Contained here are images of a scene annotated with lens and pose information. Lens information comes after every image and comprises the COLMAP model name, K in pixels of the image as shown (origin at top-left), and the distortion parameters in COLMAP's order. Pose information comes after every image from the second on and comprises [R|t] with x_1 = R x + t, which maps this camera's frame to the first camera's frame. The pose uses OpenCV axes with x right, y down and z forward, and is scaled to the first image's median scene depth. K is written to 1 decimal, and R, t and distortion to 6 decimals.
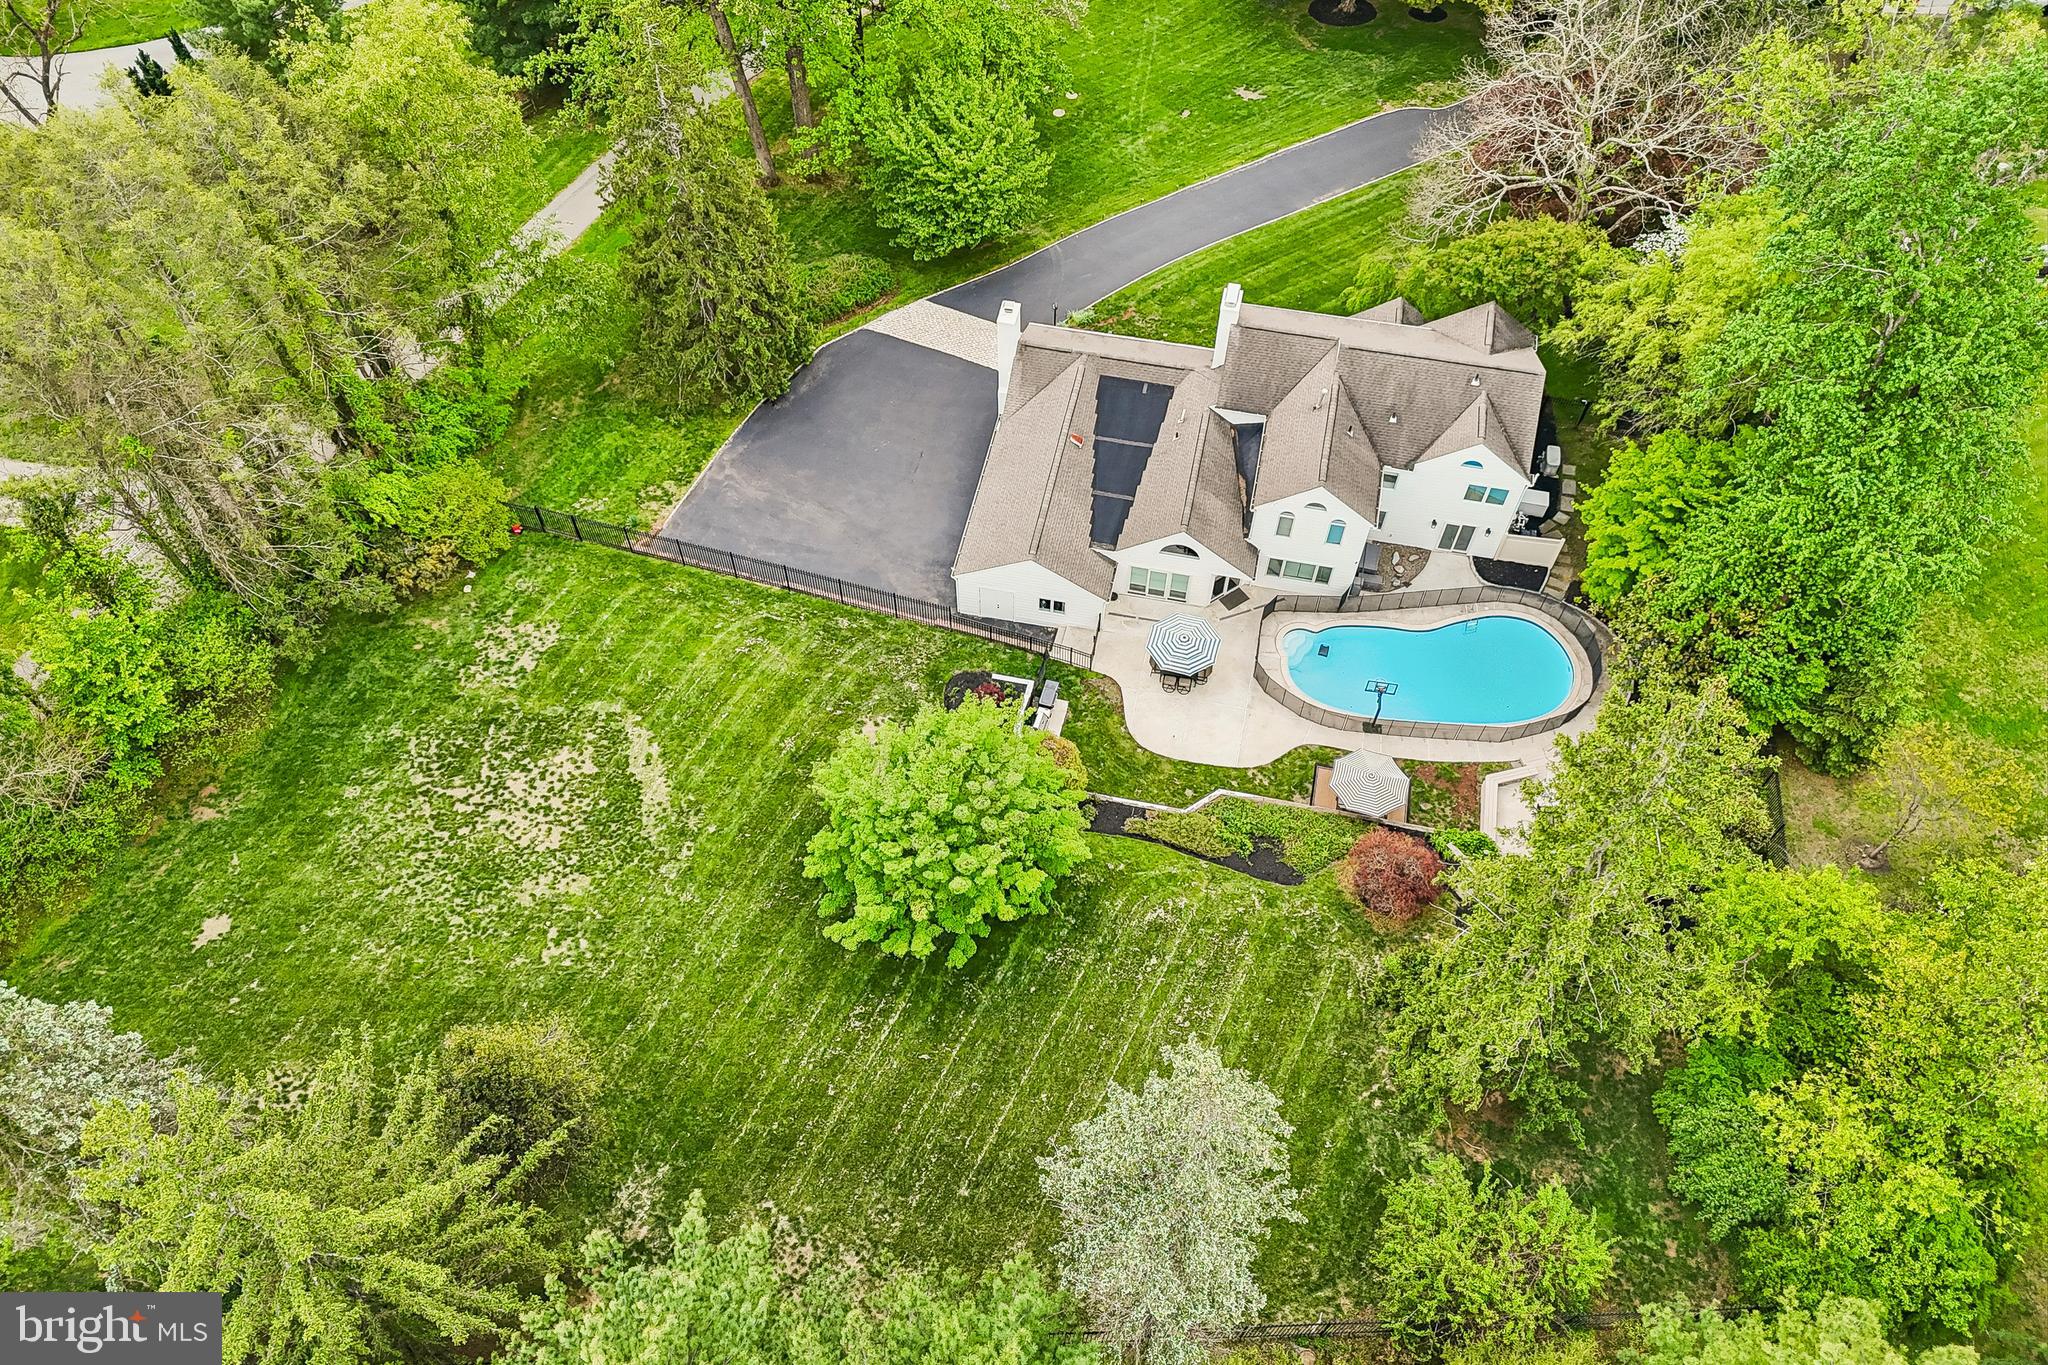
lens RADIAL K [[1491.8, 0, 1034.5], [0, 1491.8, 683.2], [0, 0, 1]] dist [0.096656, -0.108829]
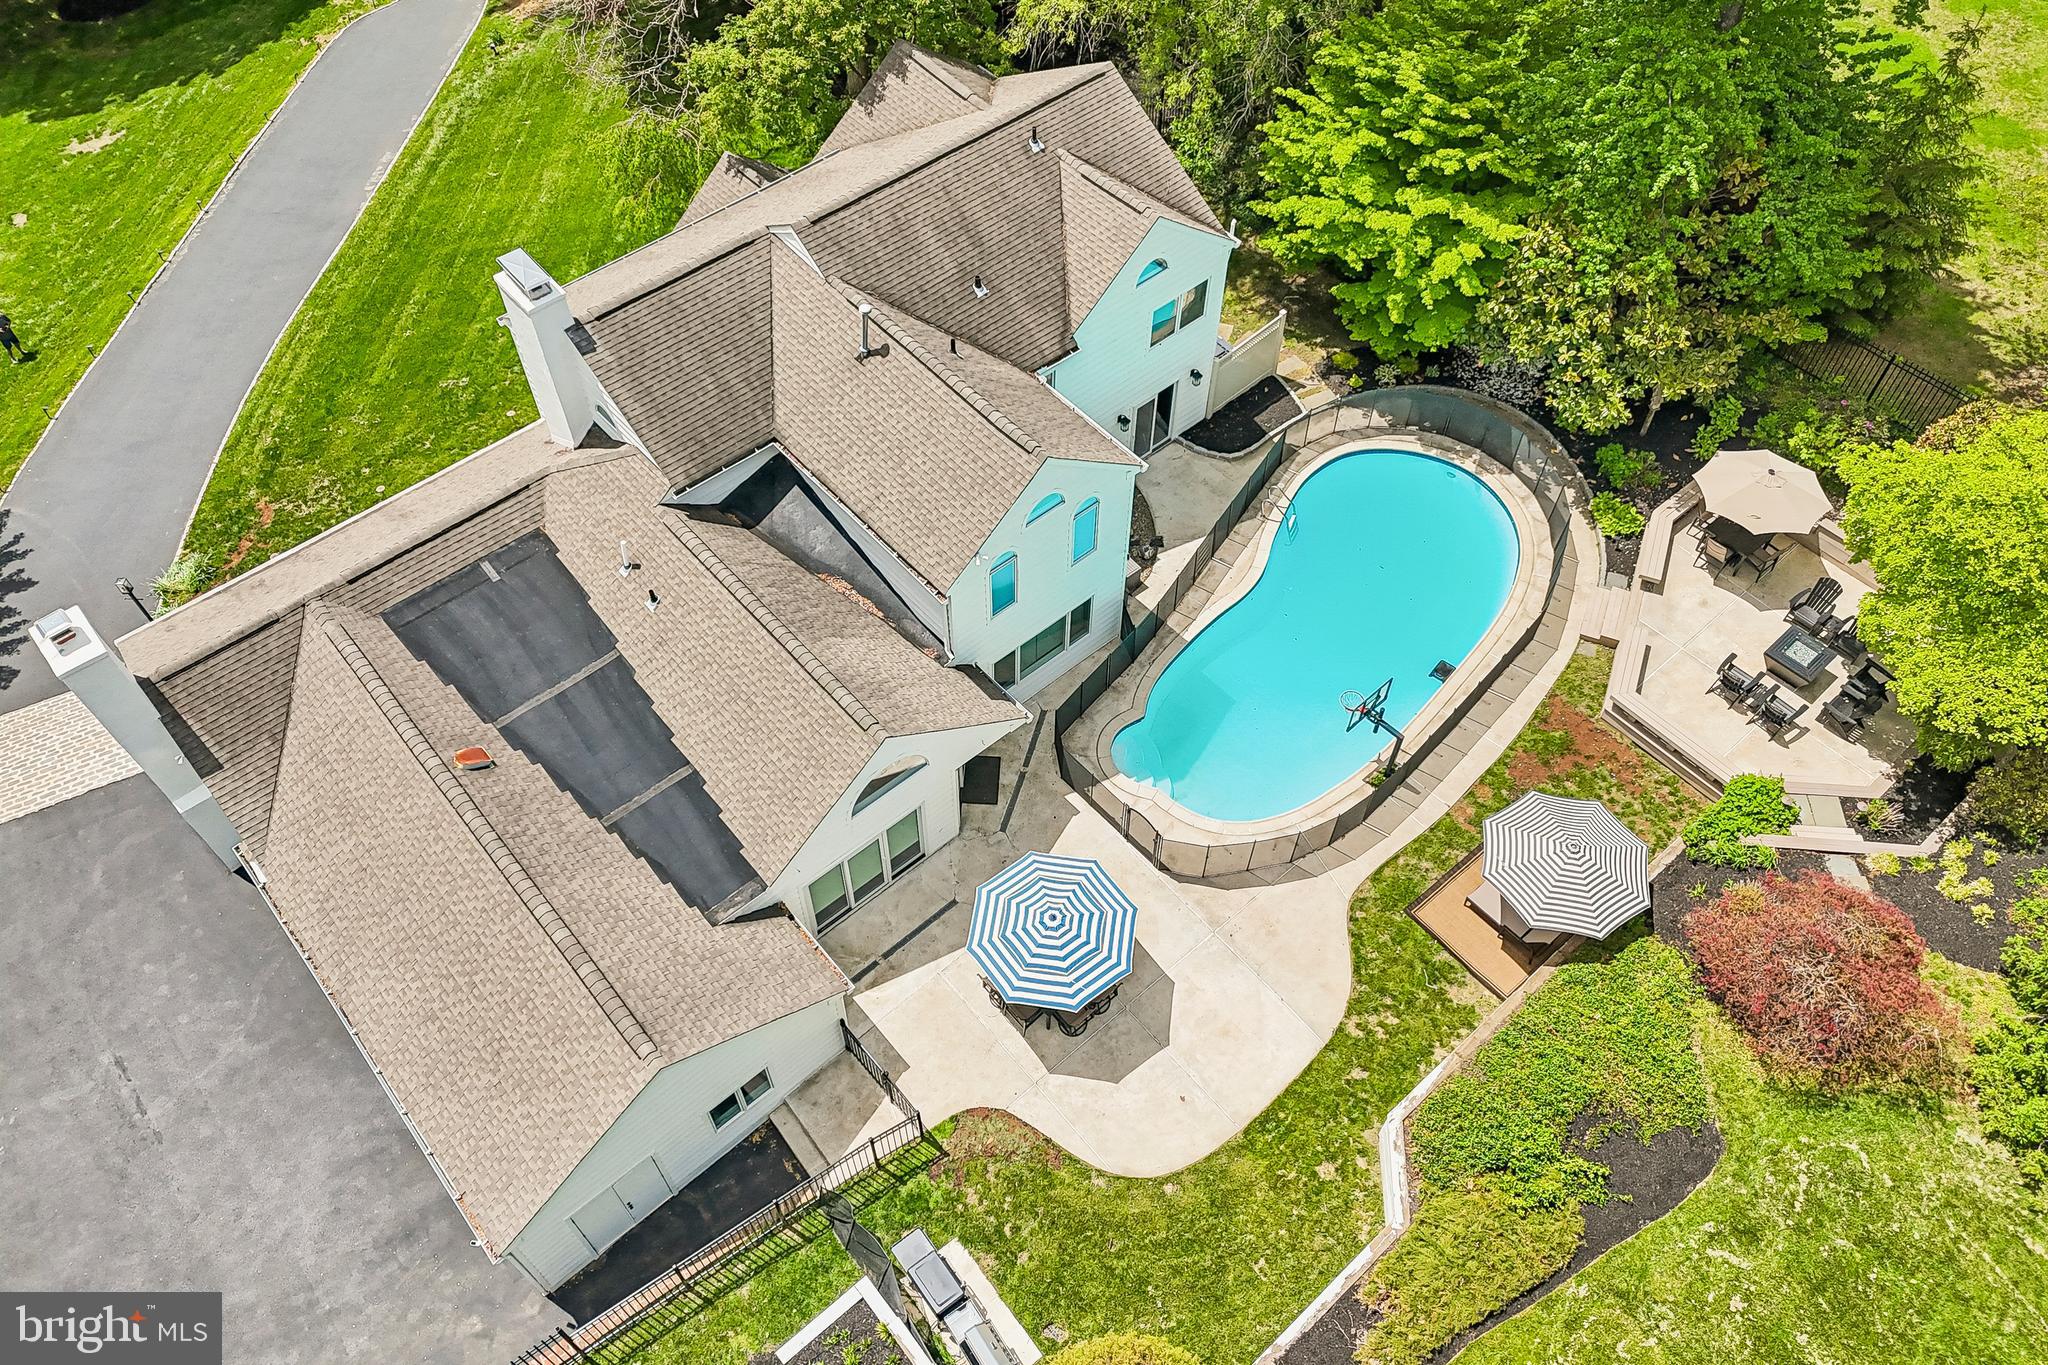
lens RADIAL K [[1502.0, 0, 1024.0], [0, 1502.0, 682.5], [0, 0, 1]] dist [0.038617, -0.003434]
pose [[0.613679, -0.643072, 0.458100, -0.054473], [0.661308, 0.735620, 0.146748, -0.140350], [-0.431357, 0.212889, 0.876704, 0.578661]]
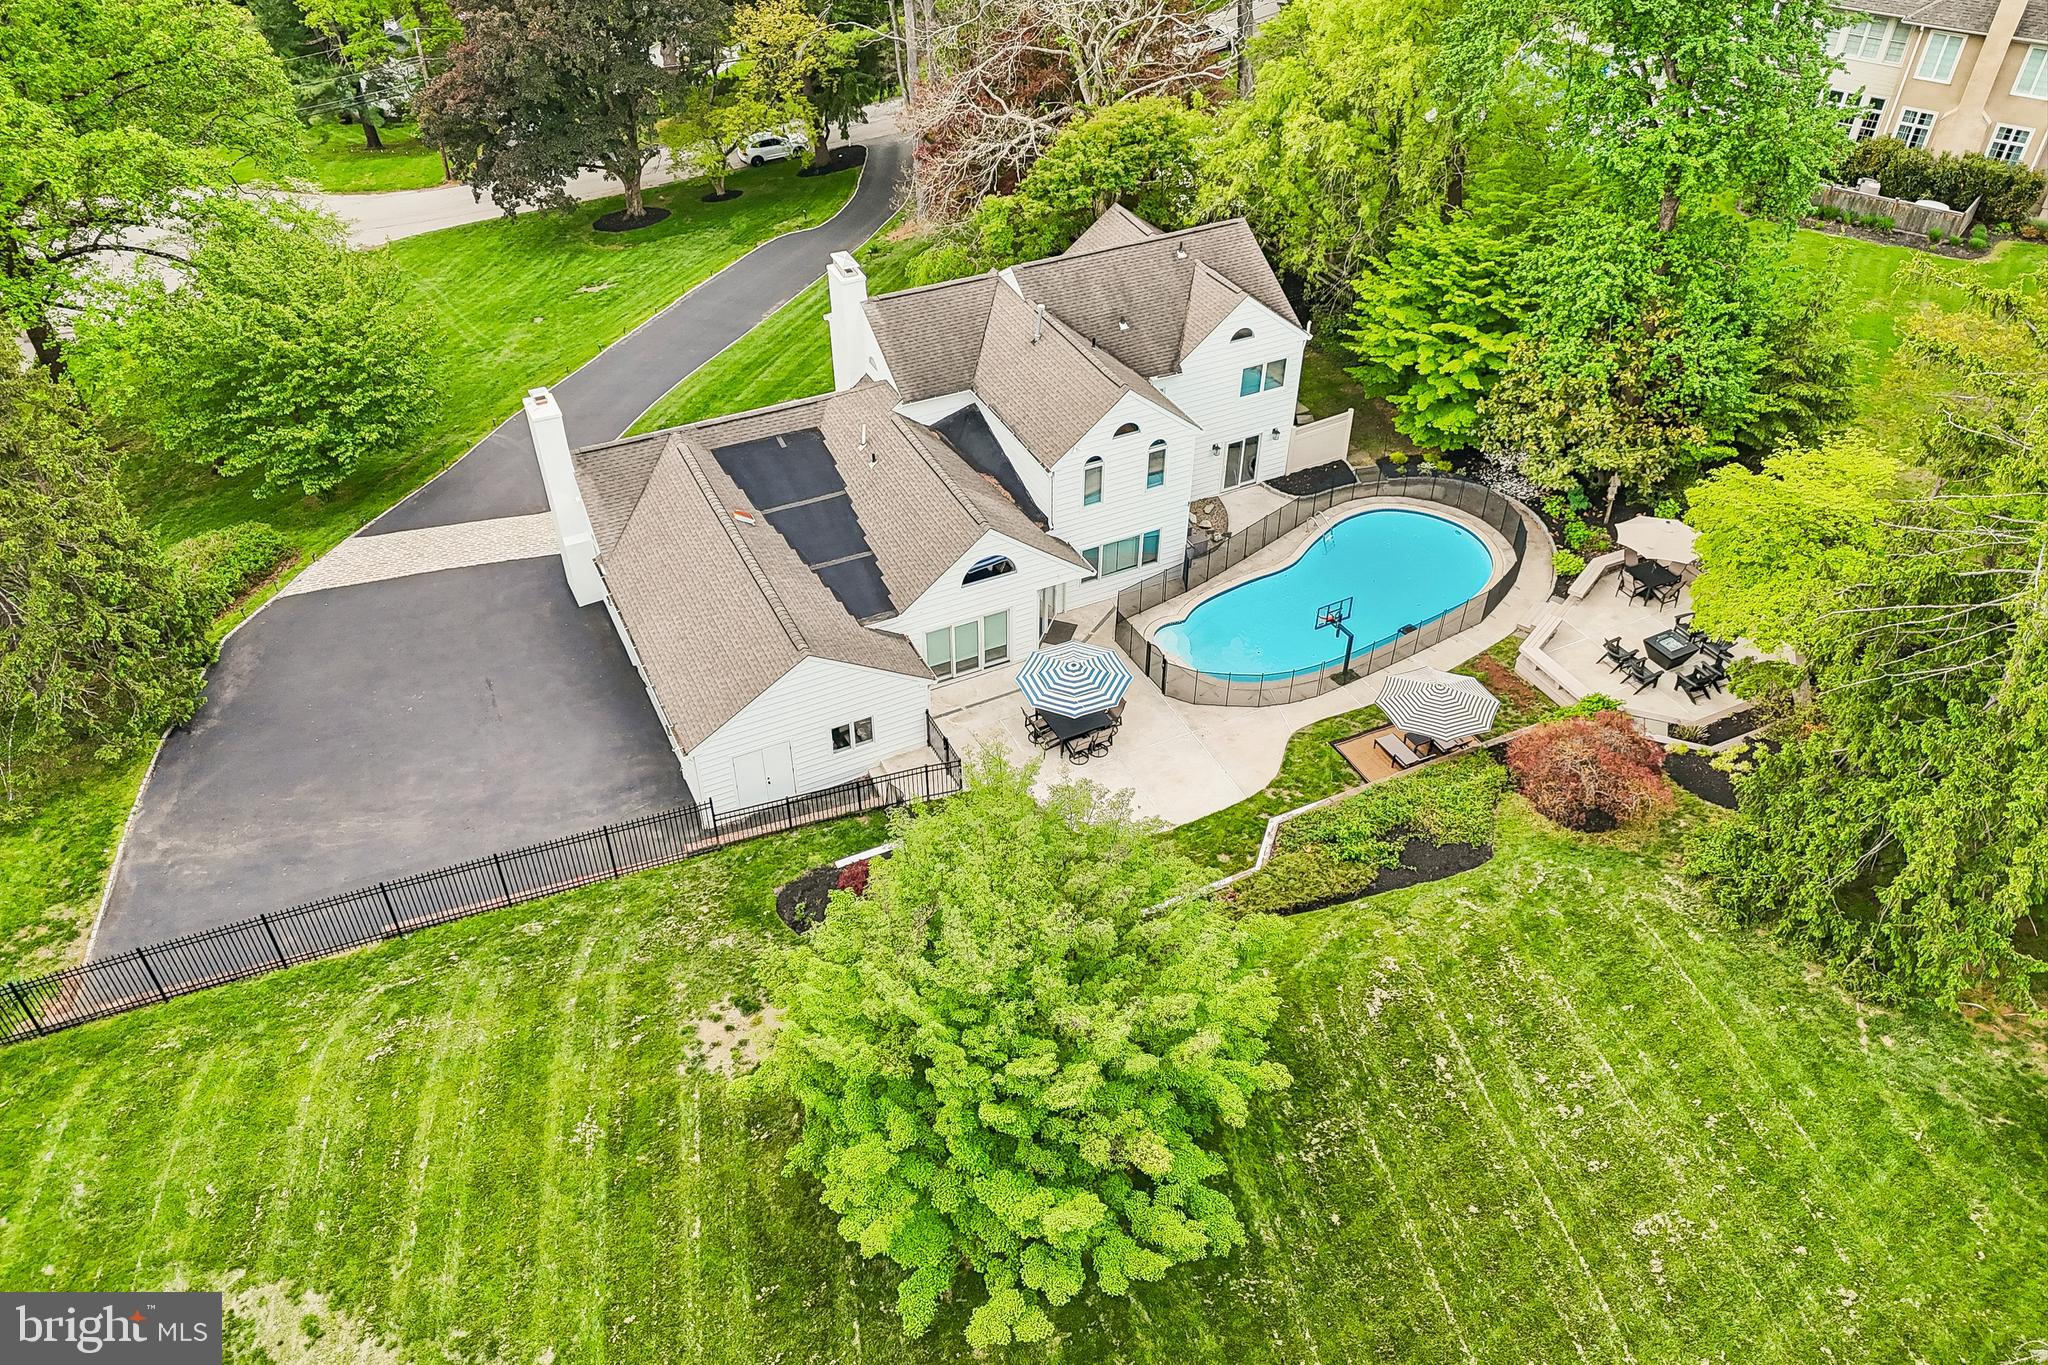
lens RADIAL K [[1491.8, 0, 1034.5], [0, 1491.8, 683.2], [0, 0, 1]] dist [0.096656, -0.108829]
pose [[0.791078, -0.392692, 0.469029, -0.205958], [0.512897, 0.843648, -0.158728, 0.065196], [-0.333364, 0.366130, 0.868802, 0.424121]]
